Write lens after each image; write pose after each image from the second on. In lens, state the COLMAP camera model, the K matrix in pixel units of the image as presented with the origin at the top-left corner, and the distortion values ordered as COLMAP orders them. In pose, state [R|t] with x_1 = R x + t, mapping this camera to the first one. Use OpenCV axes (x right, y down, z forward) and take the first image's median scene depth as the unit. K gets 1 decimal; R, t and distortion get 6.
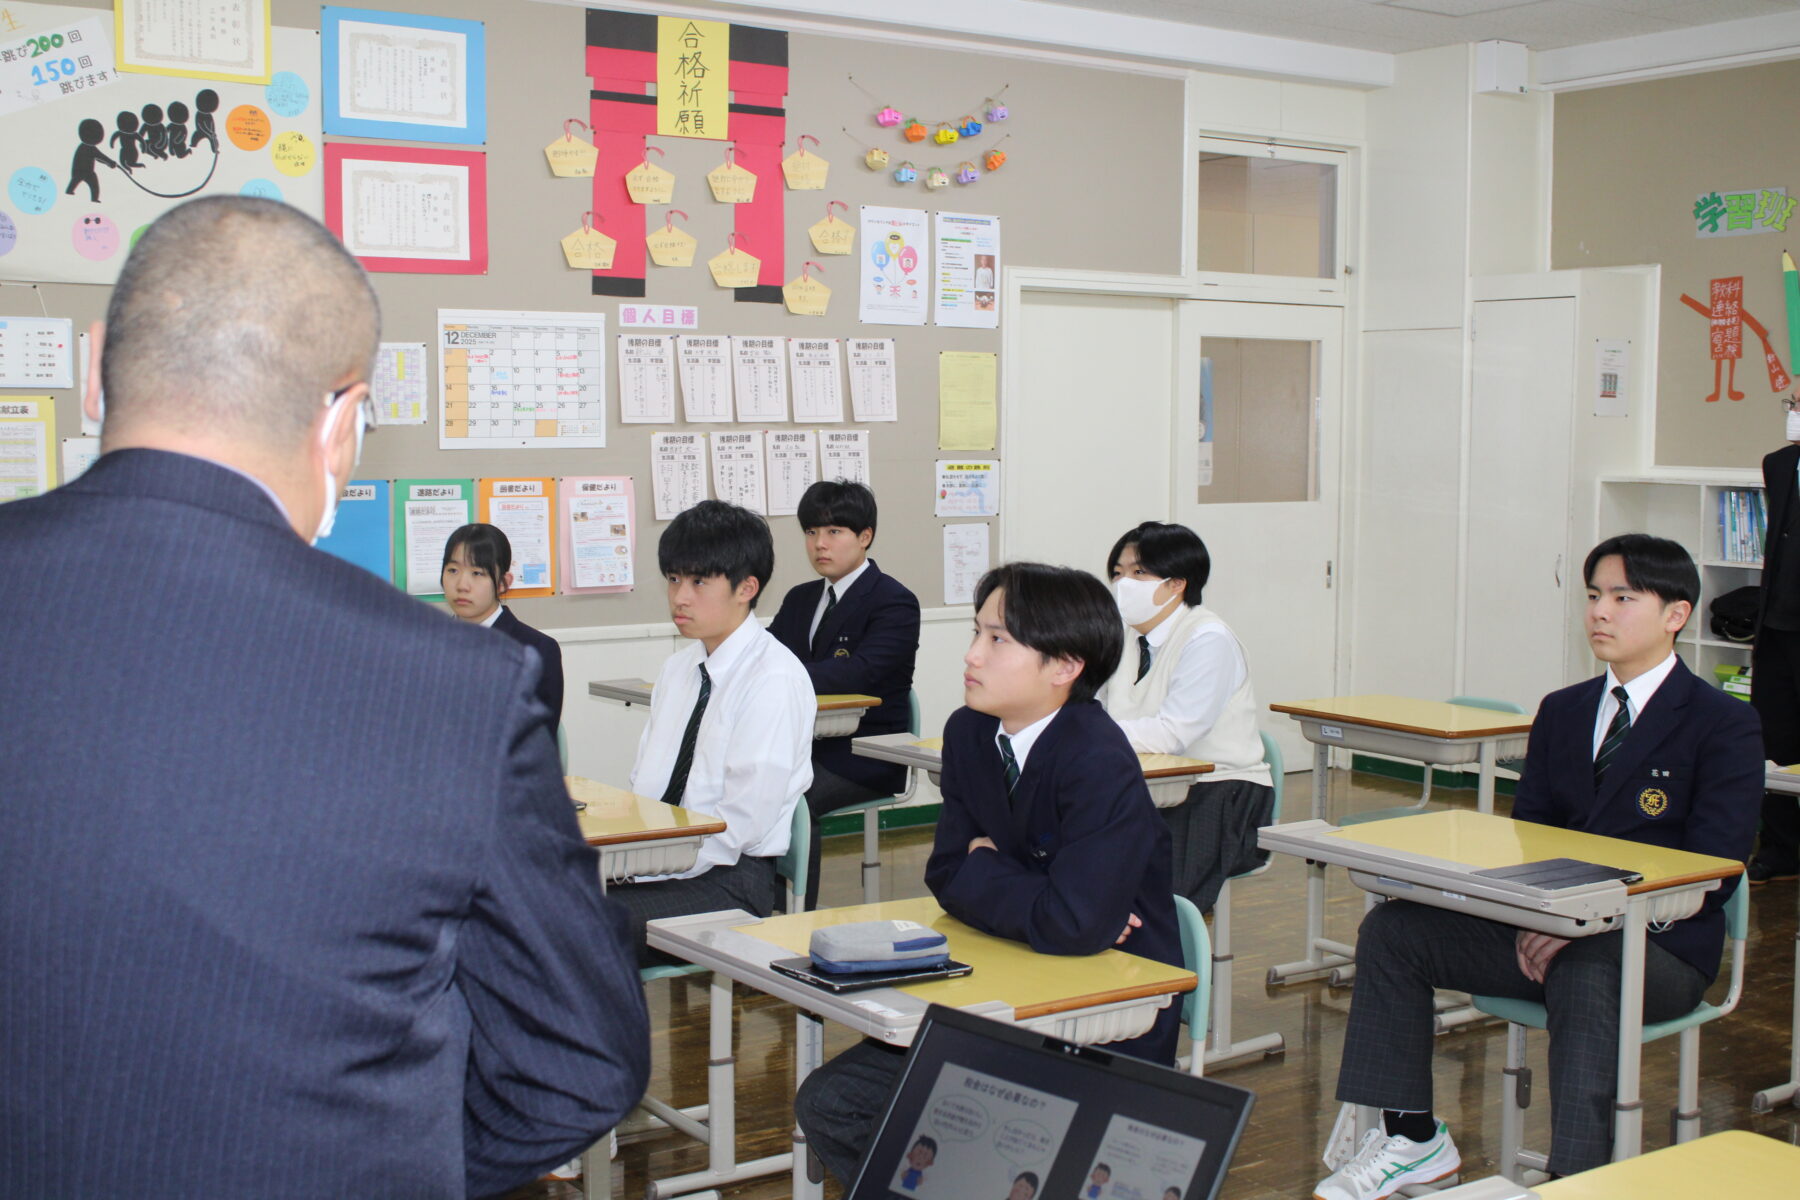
lens RADIAL K [[2230.5, 0, 900.0], [0, 2230.5, 600.0], [0, 0, 1]] dist [-0.036992, 0.067591]
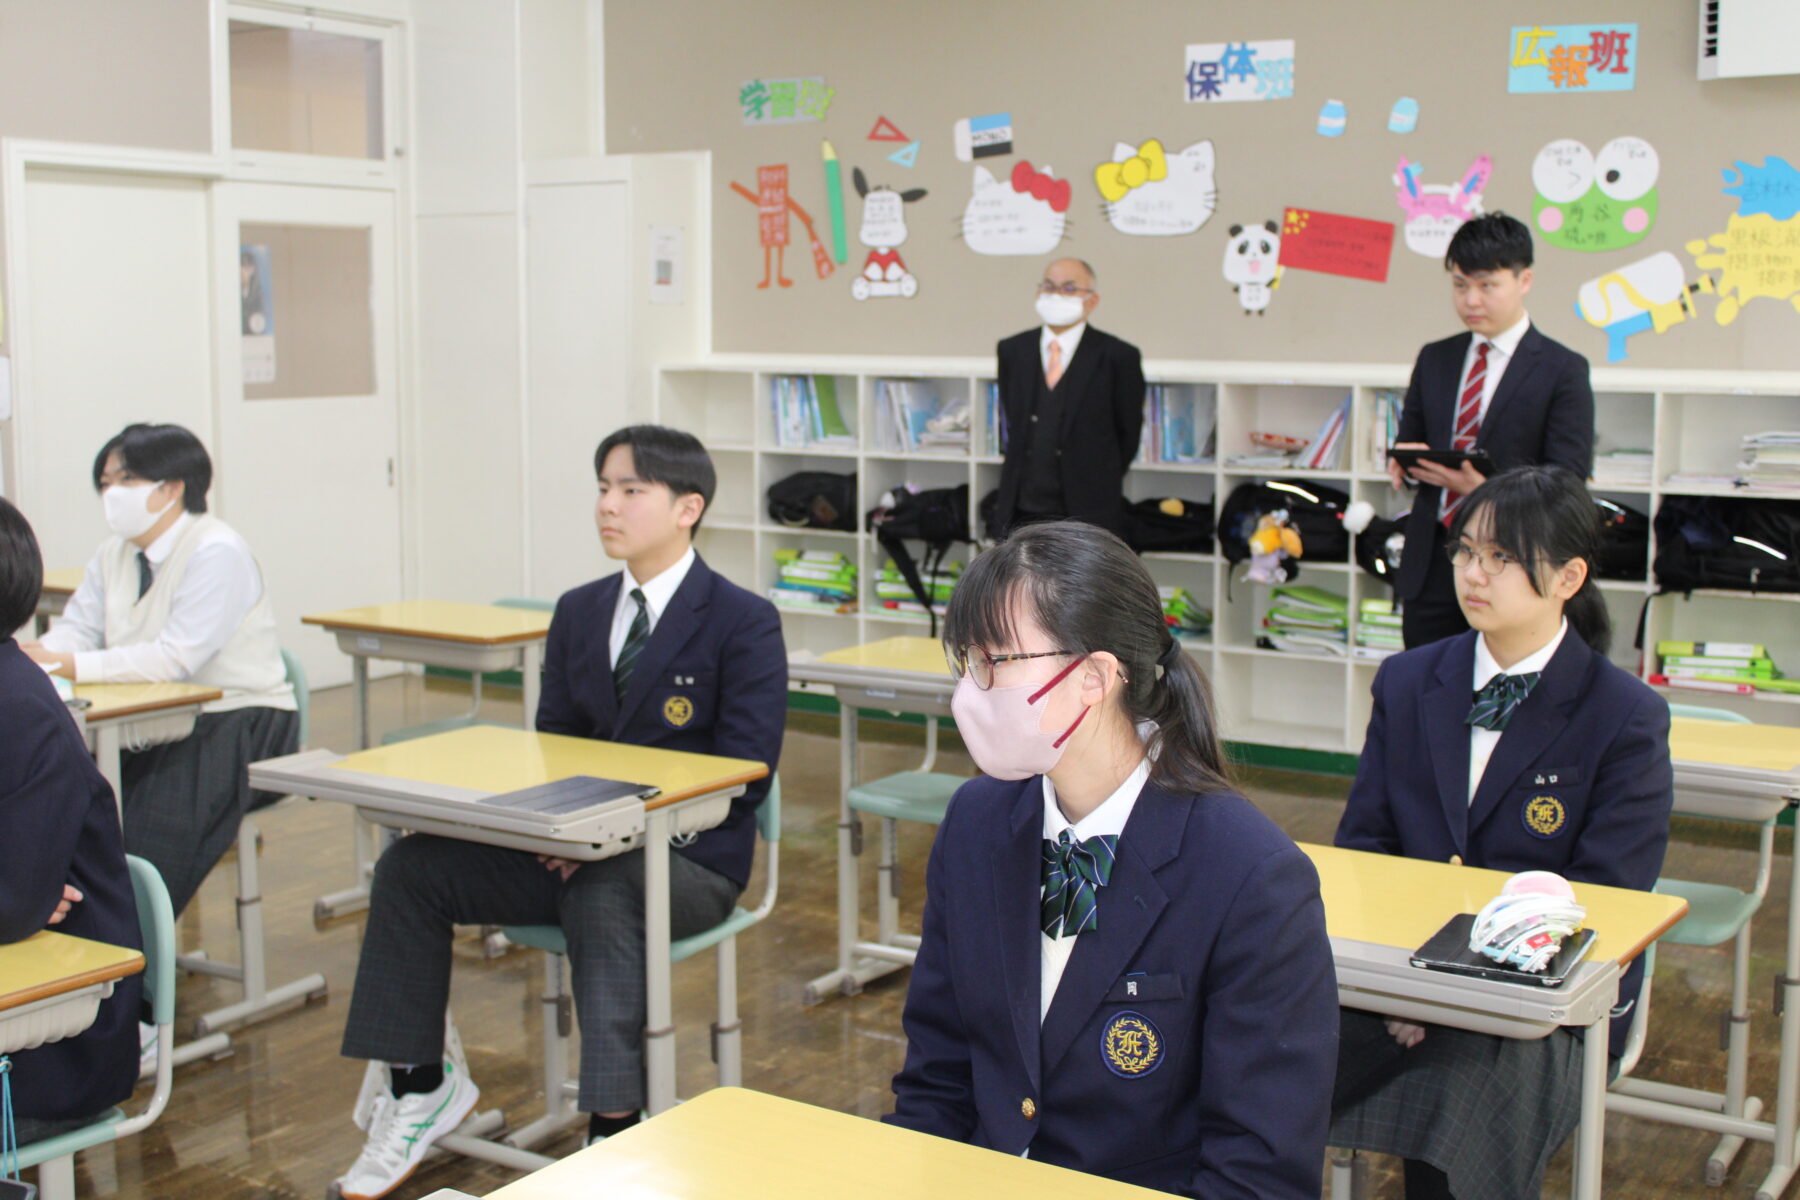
lens RADIAL K [[2184.9, 0, 900.0], [0, 2184.9, 600.0], [0, 0, 1]] dist [-0.084366, 0.099238]
pose [[0.923939, -0.052255, 0.378953, 0.060512], [0.033896, 0.997913, 0.054961, -0.001161], [-0.381034, -0.037936, 0.923782, 0.086599]]
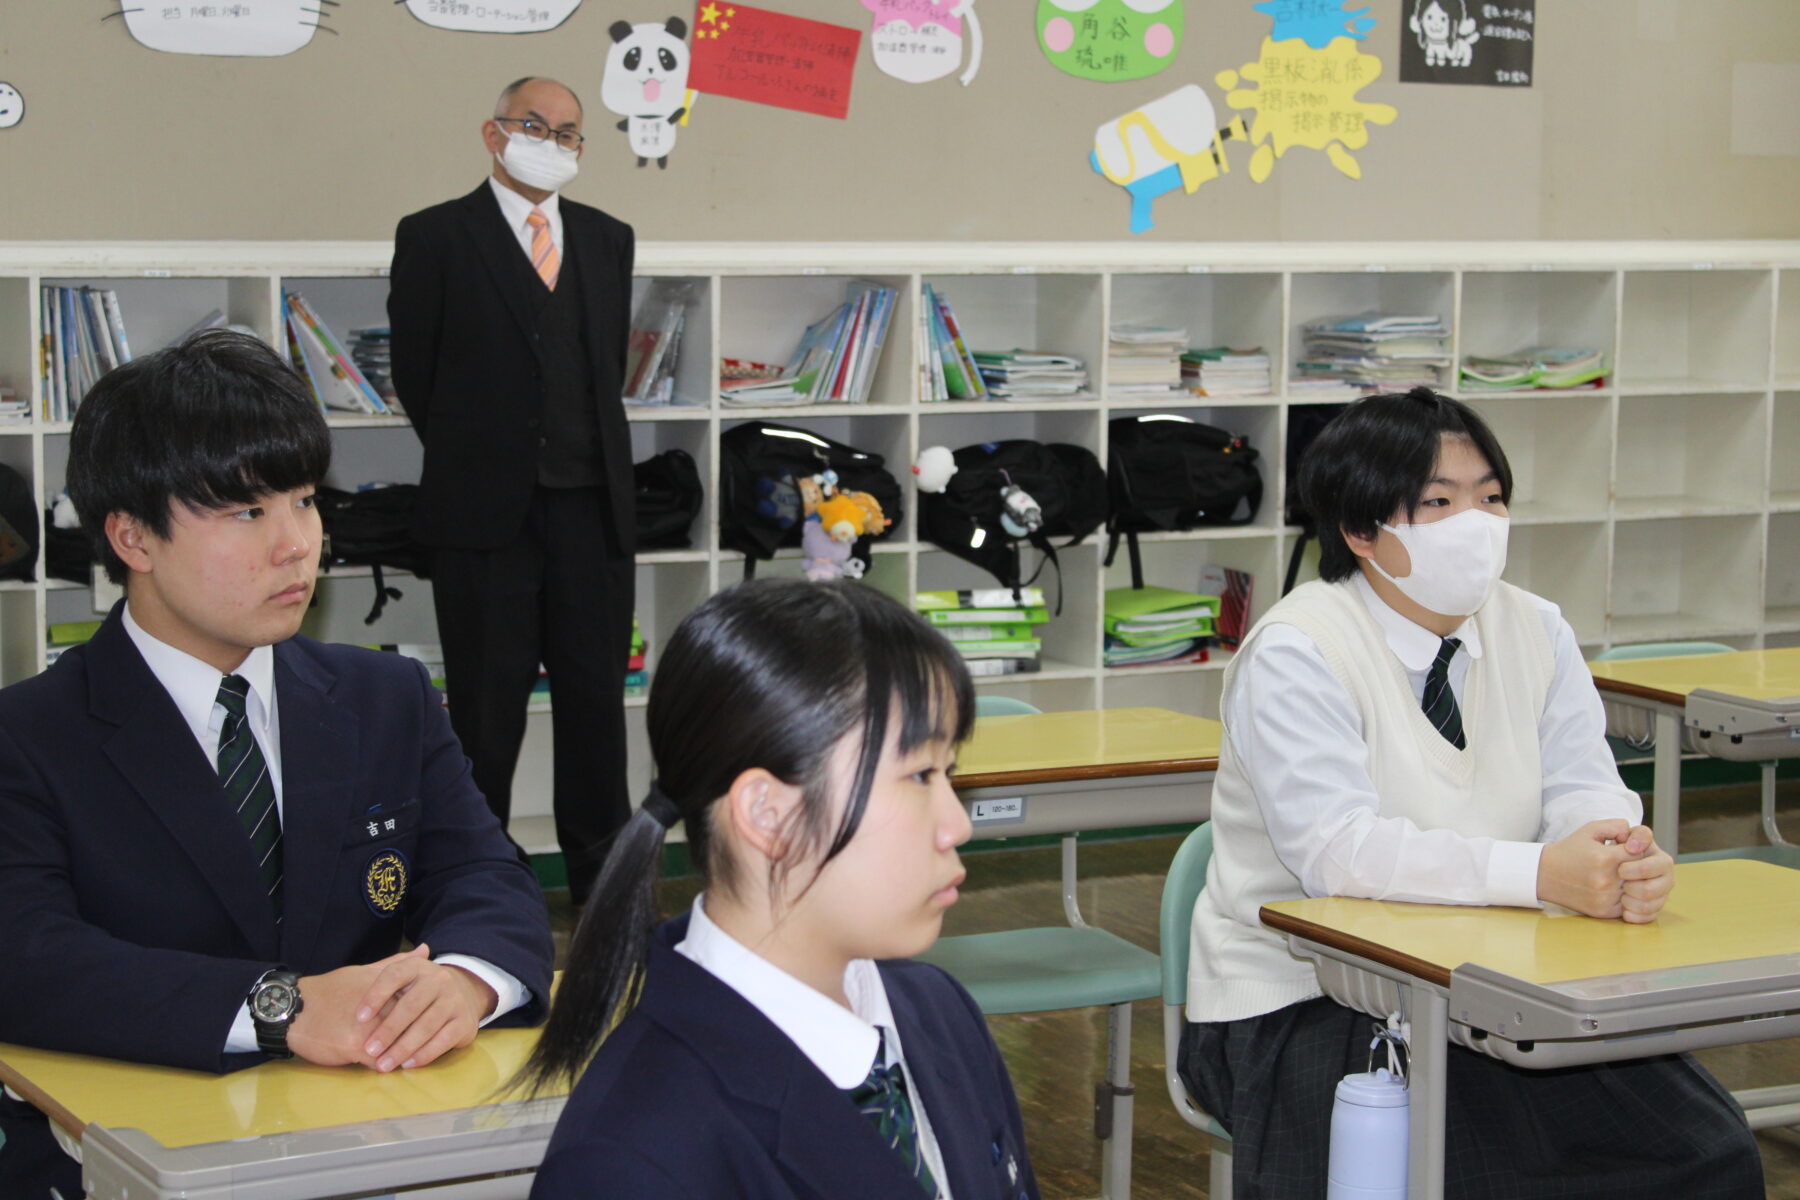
lens RADIAL K [[3645.7, 0, 900.0], [0, 3645.7, 600.0], [0, 0, 1]] dist [-0.032756, 0.525345]
pose [[0.131432, -0.120620, 0.983960, -0.603219], [0.071302, 0.991149, 0.111977, -0.078508], [-0.988758, 0.055440, 0.138869, 0.950220]]
